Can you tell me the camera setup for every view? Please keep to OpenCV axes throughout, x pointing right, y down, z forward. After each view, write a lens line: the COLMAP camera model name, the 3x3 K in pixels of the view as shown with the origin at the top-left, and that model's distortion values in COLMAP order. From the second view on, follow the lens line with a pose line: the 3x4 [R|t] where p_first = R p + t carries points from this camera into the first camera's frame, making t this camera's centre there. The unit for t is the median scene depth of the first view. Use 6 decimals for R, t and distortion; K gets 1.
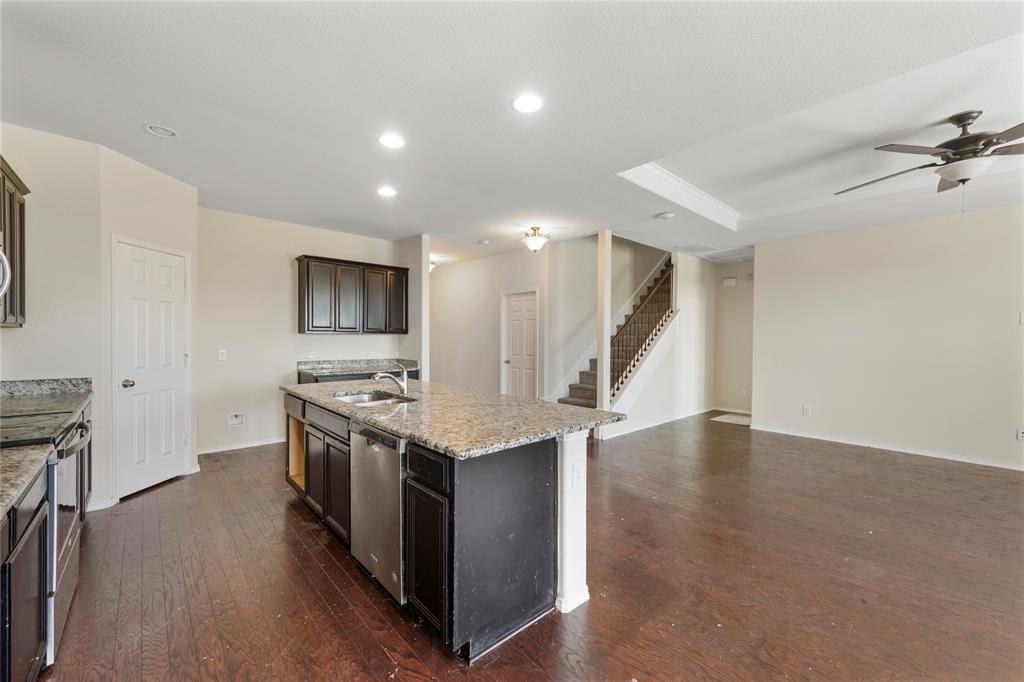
lens RADIAL K [[407.6, 0, 511.5], [0, 407.6, 332.3], [0, 0, 1]] dist [0.008807, -0.001519]
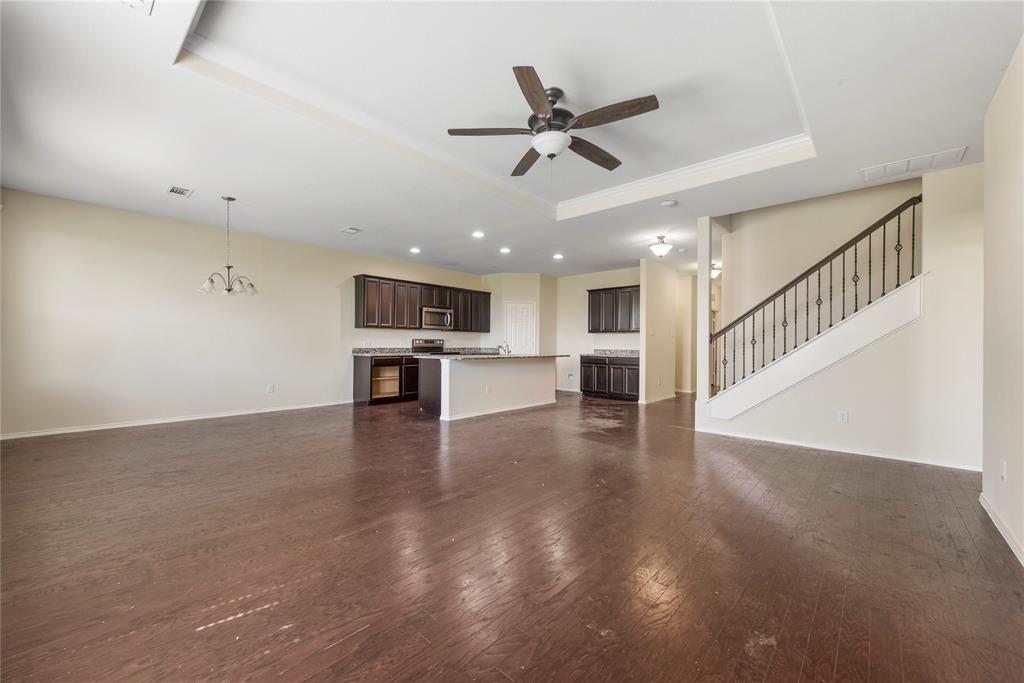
lens RADIAL K [[407.6, 0, 519.0], [0, 407.6, 342.8], [0, 0, 1]] dist [0.008807, -0.001519]
pose [[0.110693, -0.013394, -0.993764, 1.159872], [0.002348, 0.999910, -0.013215, 0.062009], [0.993852, -0.000871, 0.110714, 0.457928]]
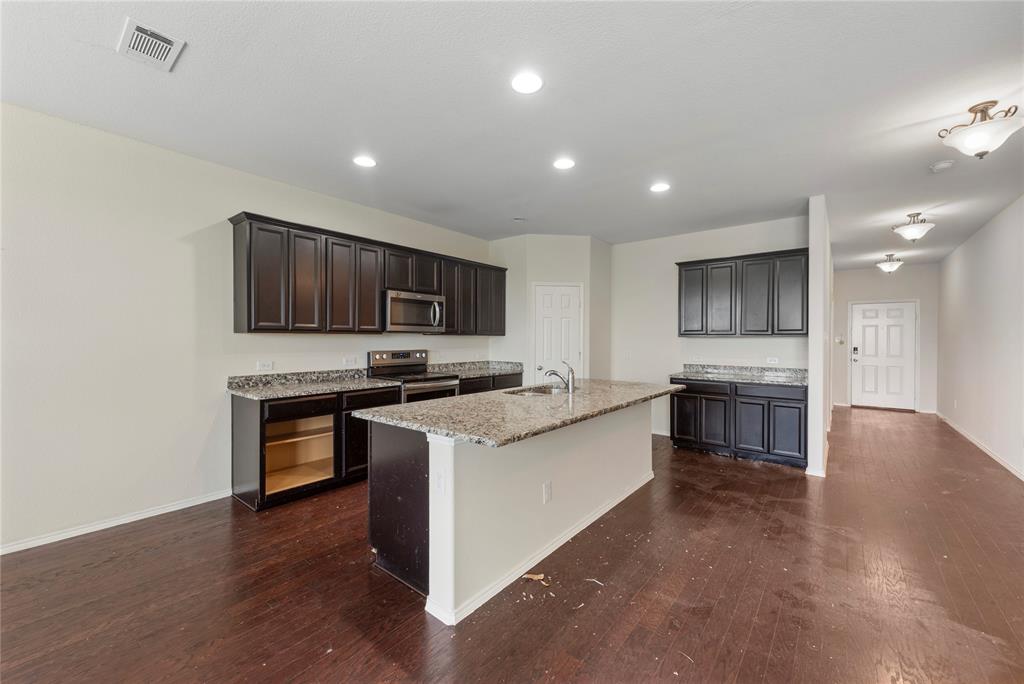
lens RADIAL K [[407.6, 0, 516.8], [0, 407.6, 338.8], [0, 0, 1]] dist [0.008807, -0.001519]
pose [[0.156500, -0.007573, -0.987649, 0.432812], [0.007705, 0.999950, -0.006447, 0.009490], [0.987648, -0.006601, 0.156550, 0.393523]]
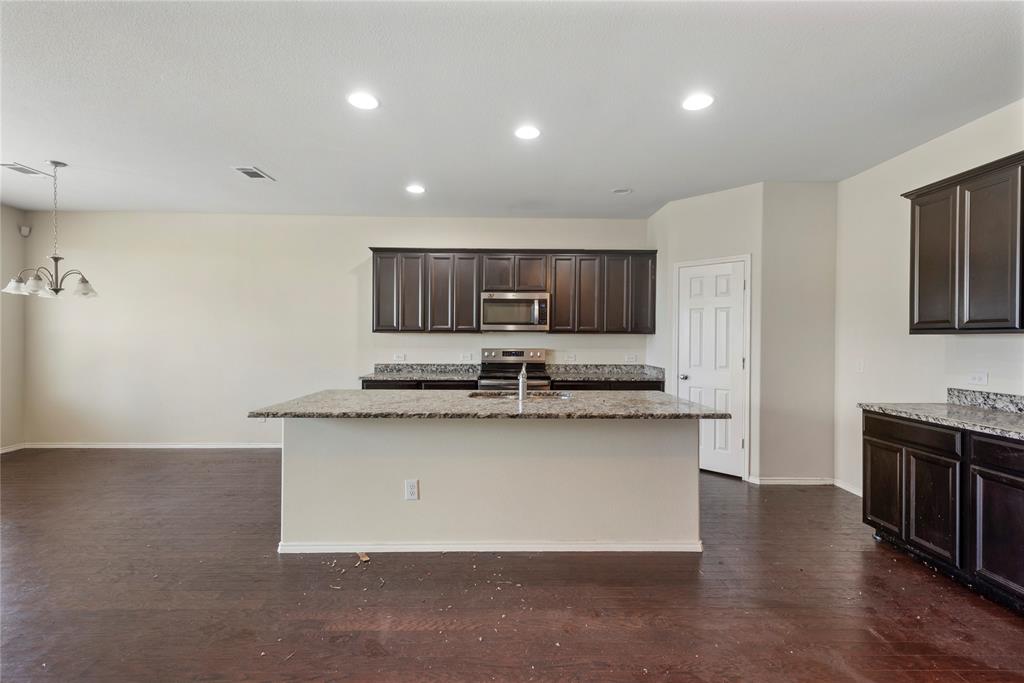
lens RADIAL K [[453.2, 0, 514.0], [0, 453.2, 341.0], [0, 0, 1]] dist [0.010750, 0.000734]
pose [[-0.660936, -0.006006, -0.750418, 0.289671], [-0.003324, 0.999982, -0.005076, 0.014595], [0.750435, -0.000860, -0.660944, 0.930147]]
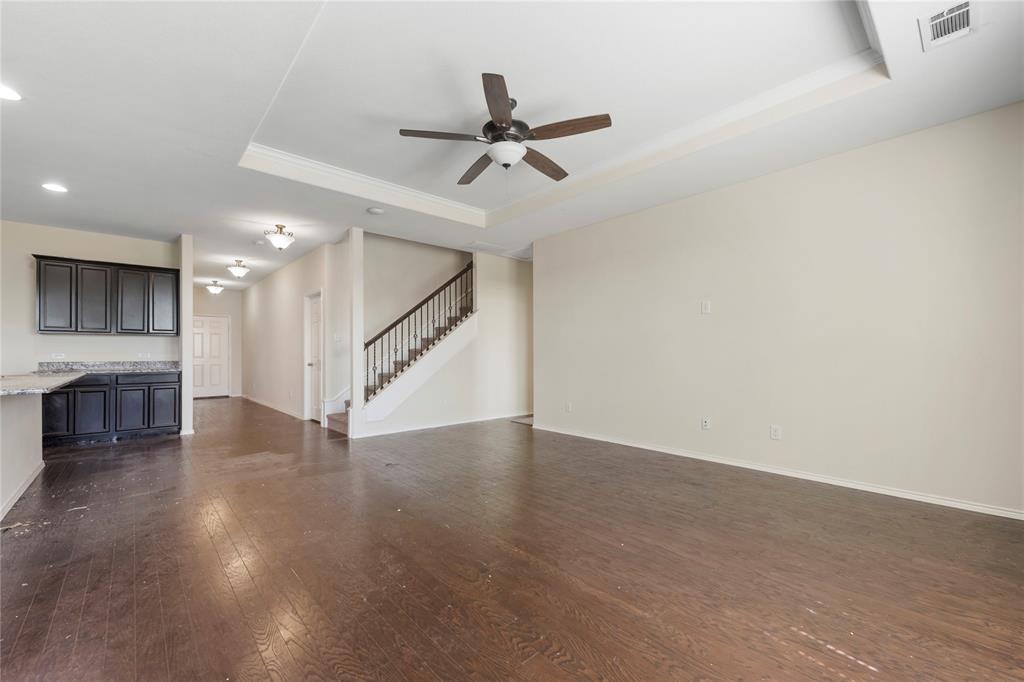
lens RADIAL K [[407.6, 0, 507.4], [0, 407.6, 359.1], [0, 0, 1]] dist [0.008807, -0.001519]
pose [[0.999941, -0.008221, -0.007130, 0.608303], [0.008402, 0.999631, 0.025822, 0.046408], [0.006915, -0.025880, 0.999641, -0.000940]]
